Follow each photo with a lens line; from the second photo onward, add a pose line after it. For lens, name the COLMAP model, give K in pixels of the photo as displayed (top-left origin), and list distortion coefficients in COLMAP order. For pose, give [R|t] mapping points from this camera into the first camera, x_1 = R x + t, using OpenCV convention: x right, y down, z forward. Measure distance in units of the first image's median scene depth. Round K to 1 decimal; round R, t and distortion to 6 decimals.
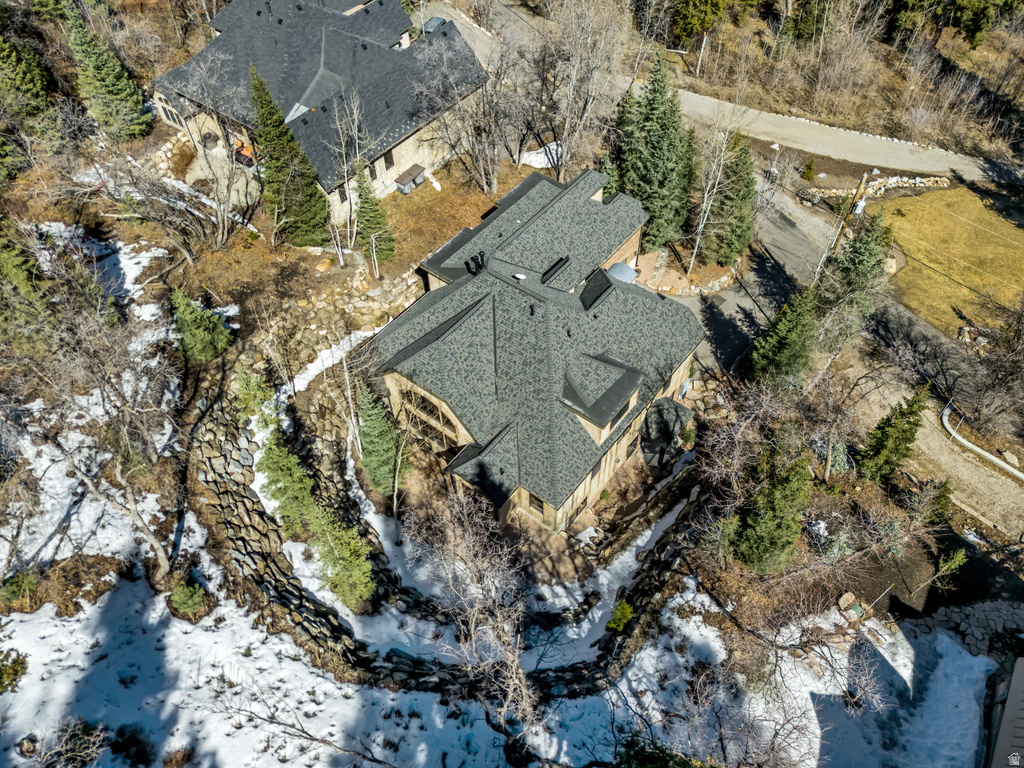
lens RADIAL K [[772.3, 0, 512.0], [0, 772.3, 384.0], [0, 0, 1]] dist [0.060805, -0.051788]
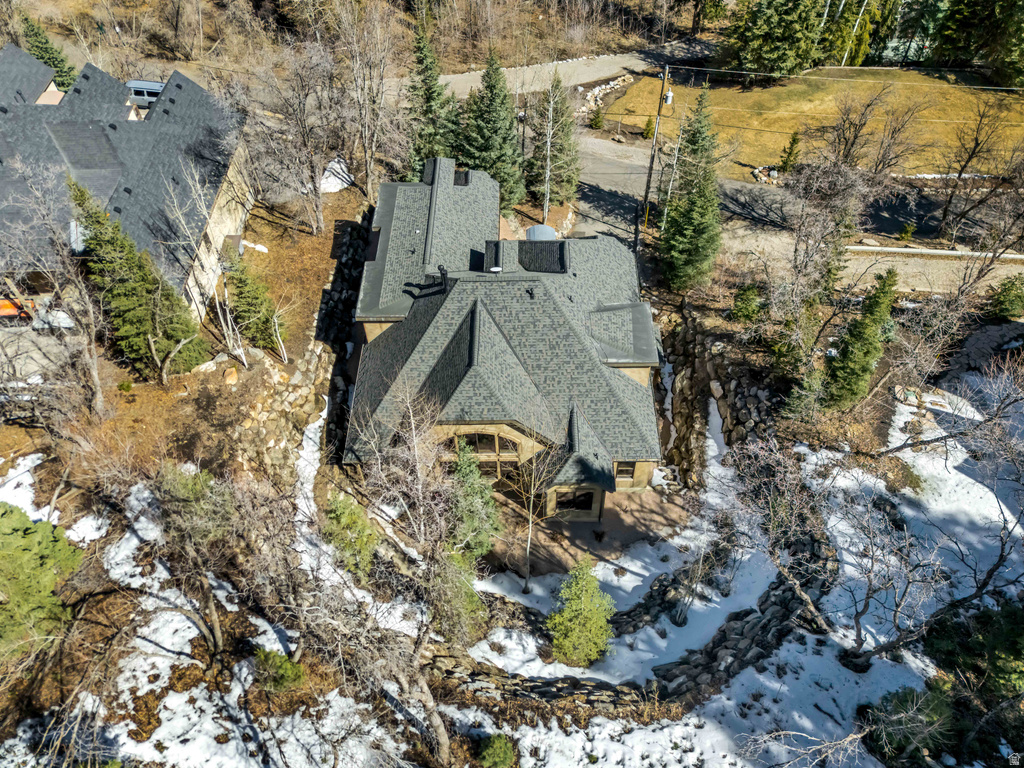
lens RADIAL K [[772.3, 0, 512.0], [0, 772.3, 384.0], [0, 0, 1]] dist [0.060805, -0.051788]
pose [[0.789045, -0.472202, 0.392980, -0.408164], [0.479549, 0.873249, 0.086427, -0.090770], [-0.383980, 0.120258, 0.915476, 0.161215]]
